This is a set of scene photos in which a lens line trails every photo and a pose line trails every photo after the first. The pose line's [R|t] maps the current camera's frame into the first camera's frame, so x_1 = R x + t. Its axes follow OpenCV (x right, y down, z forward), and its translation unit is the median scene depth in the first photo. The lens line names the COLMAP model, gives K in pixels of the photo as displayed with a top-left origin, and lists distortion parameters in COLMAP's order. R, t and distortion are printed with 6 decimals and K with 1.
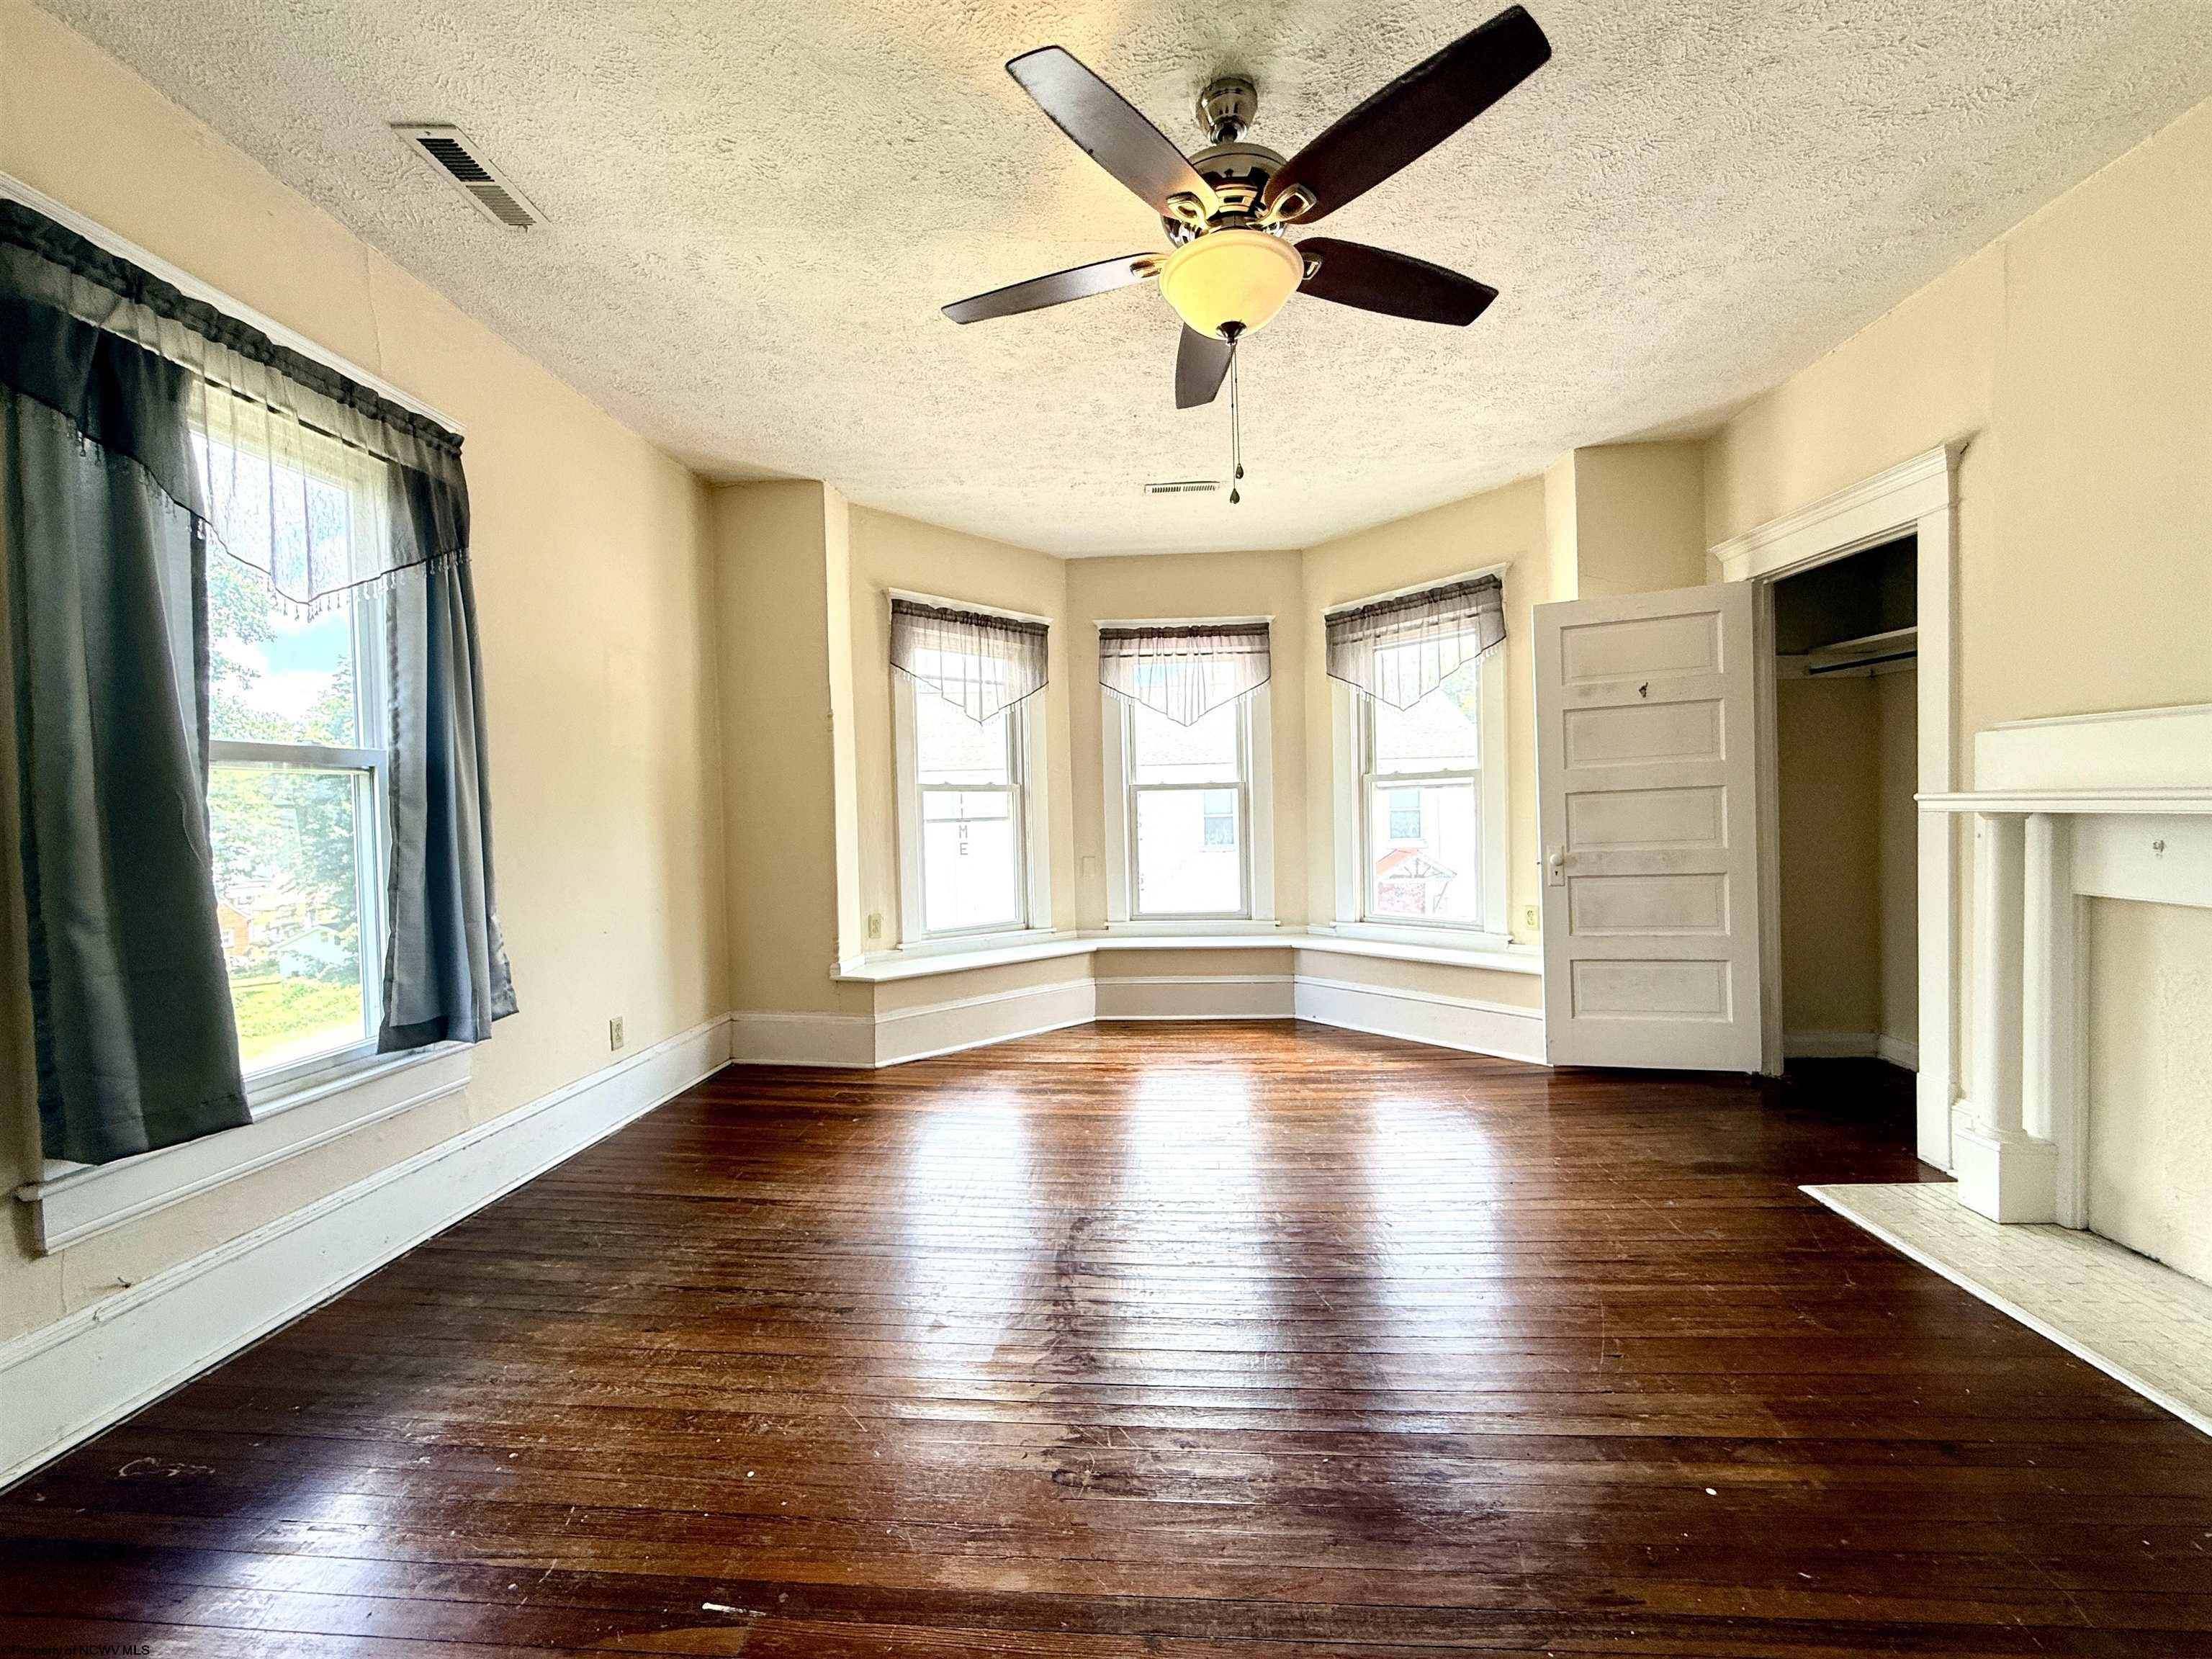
lens RADIAL K [[873.5, 0, 1088.3], [0, 873.5, 808.8], [0, 0, 1]] dist [-0.000280, -0.000015]
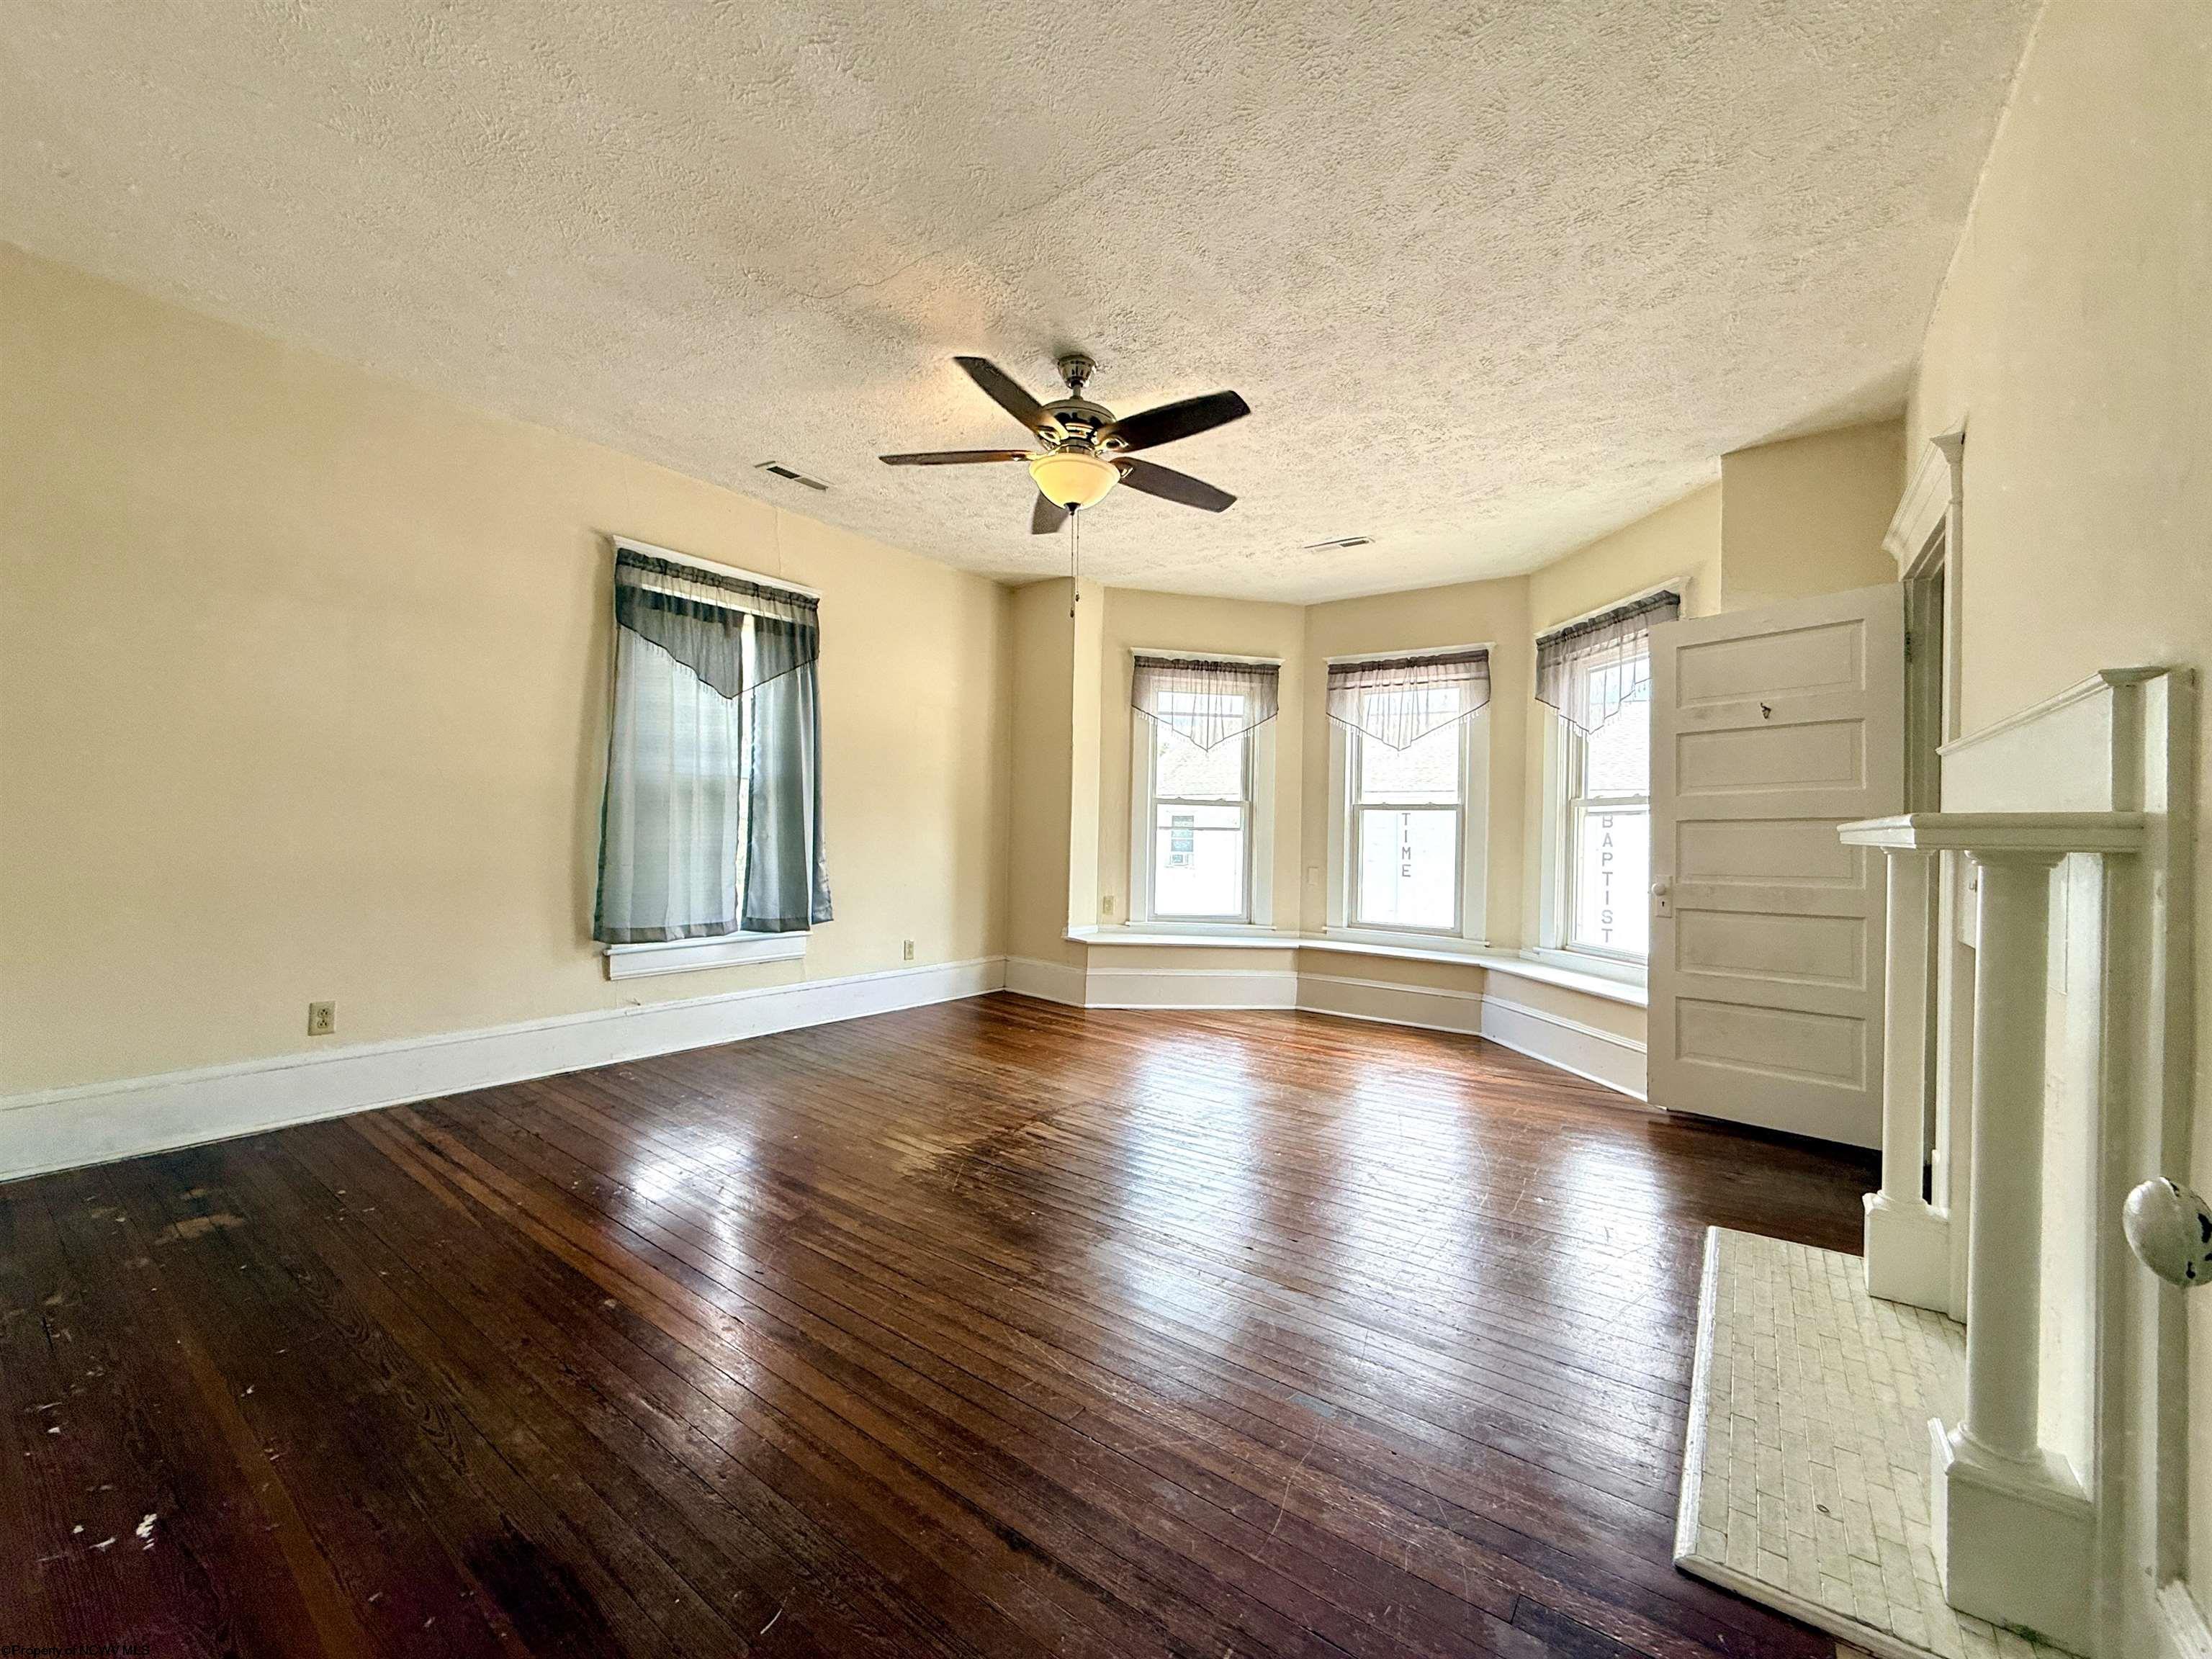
lens RADIAL K [[863.0, 0, 1096.0], [0, 863.0, 801.4], [0, 0, 1]] dist [0.002178, 0.000210]
pose [[0.844187, 0.024338, -0.535496, 0.424773], [-0.040744, 0.998992, -0.018827, 0.003605], [0.534498, 0.037712, 0.844328, -0.110851]]
